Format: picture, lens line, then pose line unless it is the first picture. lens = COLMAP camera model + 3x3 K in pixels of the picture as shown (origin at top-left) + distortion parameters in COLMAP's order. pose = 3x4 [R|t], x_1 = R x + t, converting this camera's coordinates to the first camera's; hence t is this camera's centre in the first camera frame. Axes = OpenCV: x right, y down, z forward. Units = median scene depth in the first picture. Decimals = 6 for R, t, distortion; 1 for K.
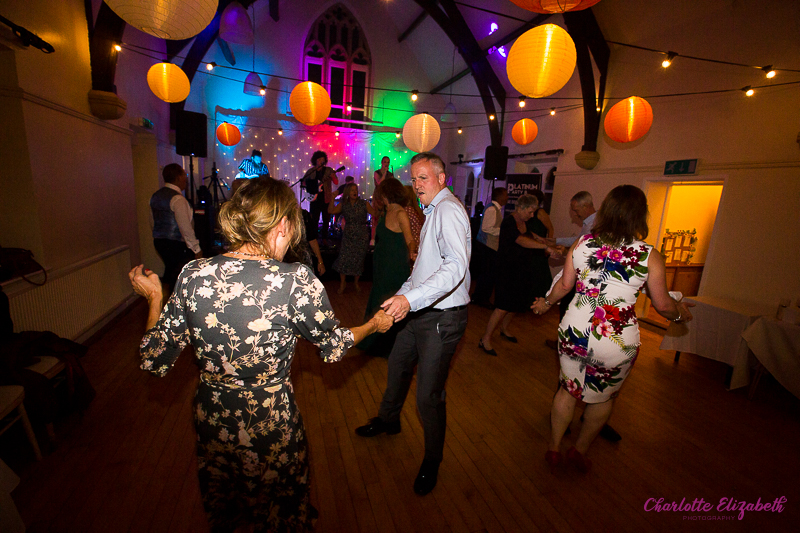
lens RADIAL K [[361.3, 0, 400.1], [0, 361.3, 265.6], [0, 0, 1]] dist [-0.038290, 0.007831]
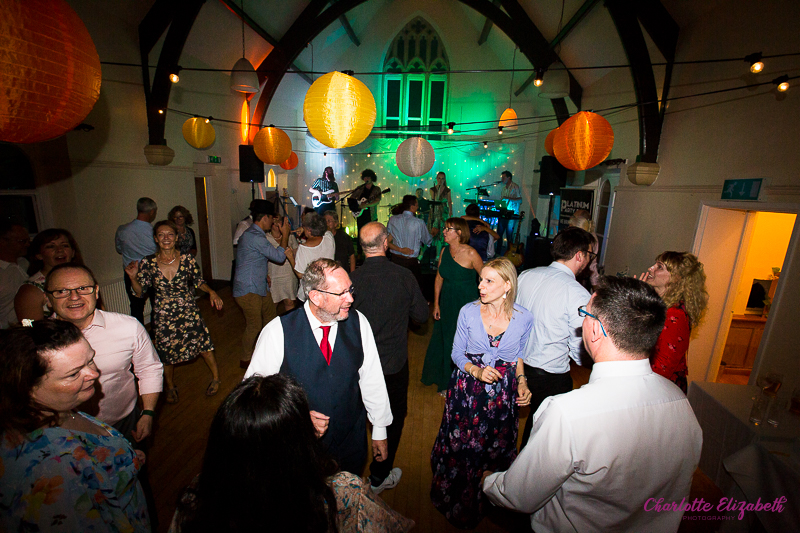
lens RADIAL K [[361.3, 0, 401.7], [0, 361.3, 263.3], [0, 0, 1]] dist [-0.038290, 0.007831]
pose [[0.921097, 0.060709, -0.384571, 0.217867], [-0.061595, 0.998051, 0.010025, -0.048862], [0.384430, 0.014453, 0.923041, 0.060914]]
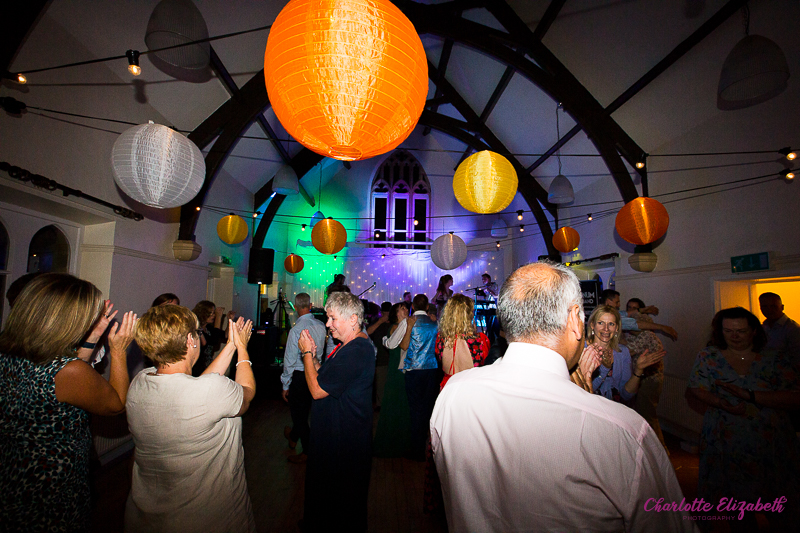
lens RADIAL K [[361.3, 0, 403.3], [0, 361.3, 271.2], [0, 0, 1]] dist [-0.038290, 0.007831]
pose [[0.966895, -0.066446, -0.246370, 0.100755], [-0.008548, 0.956525, -0.291524, -0.006792], [0.255030, 0.283979, 0.924292, 0.020535]]
